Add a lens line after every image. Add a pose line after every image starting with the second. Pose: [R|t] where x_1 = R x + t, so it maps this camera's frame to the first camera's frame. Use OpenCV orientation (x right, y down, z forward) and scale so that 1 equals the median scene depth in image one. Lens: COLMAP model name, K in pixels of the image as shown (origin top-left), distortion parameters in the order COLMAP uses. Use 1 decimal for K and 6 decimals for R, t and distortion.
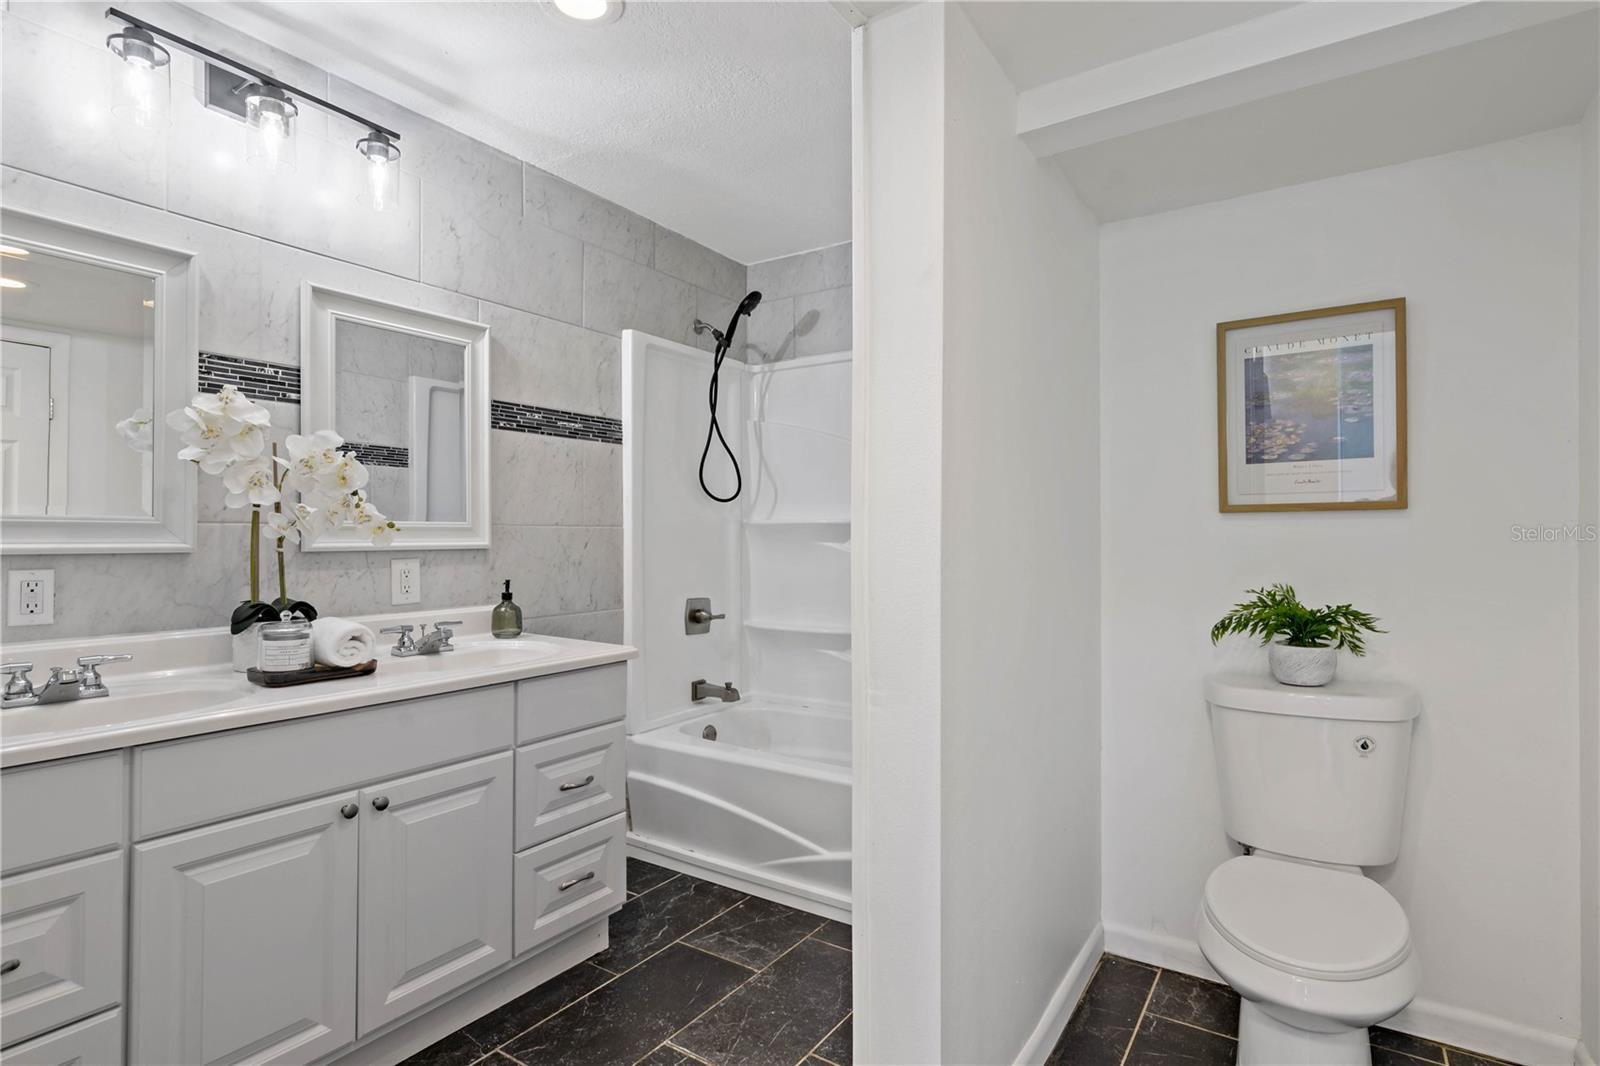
lens RADIAL K [[811.0, 0, 806.5], [0, 811.0, 536.5], [0, 0, 1]] dist [0.003098, 0.001773]
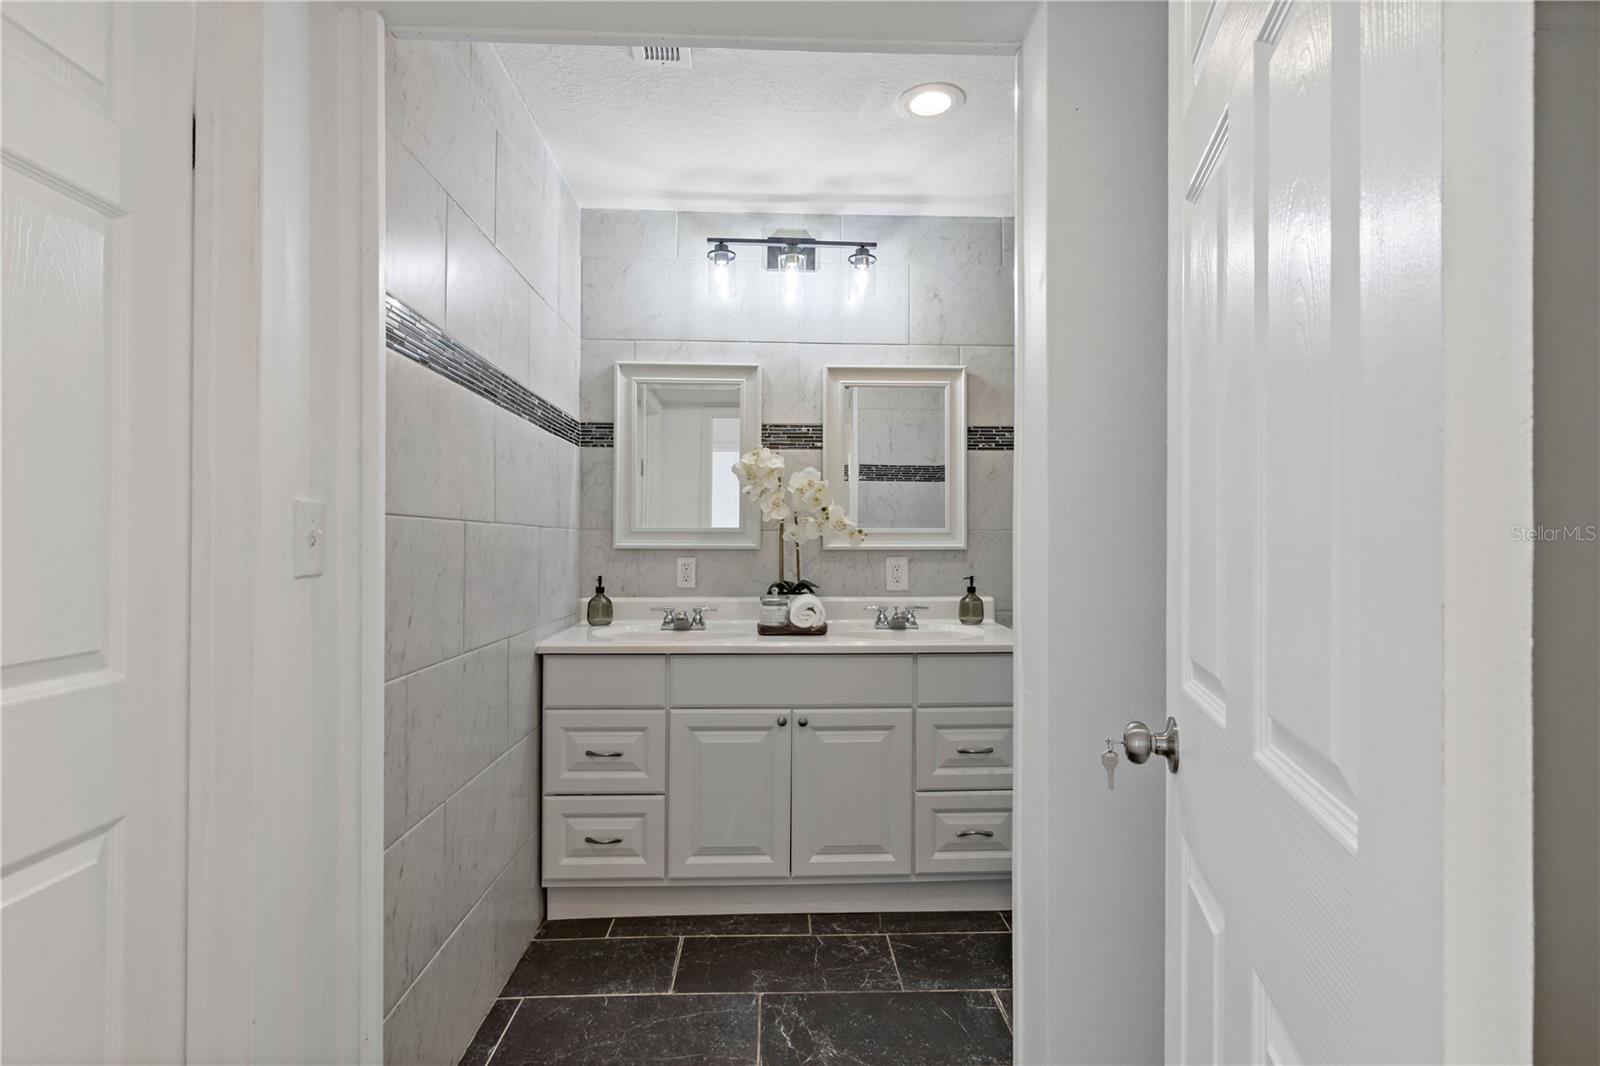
lens RADIAL K [[811.0, 0, 812.1], [0, 811.0, 533.3], [0, 0, 1]] dist [0.003098, 0.001773]
pose [[0.588812, -0.005237, -0.808253, 0.551693], [-0.002027, 0.999966, -0.007955, 0.000531], [0.808267, 0.006322, 0.588782, 0.124753]]
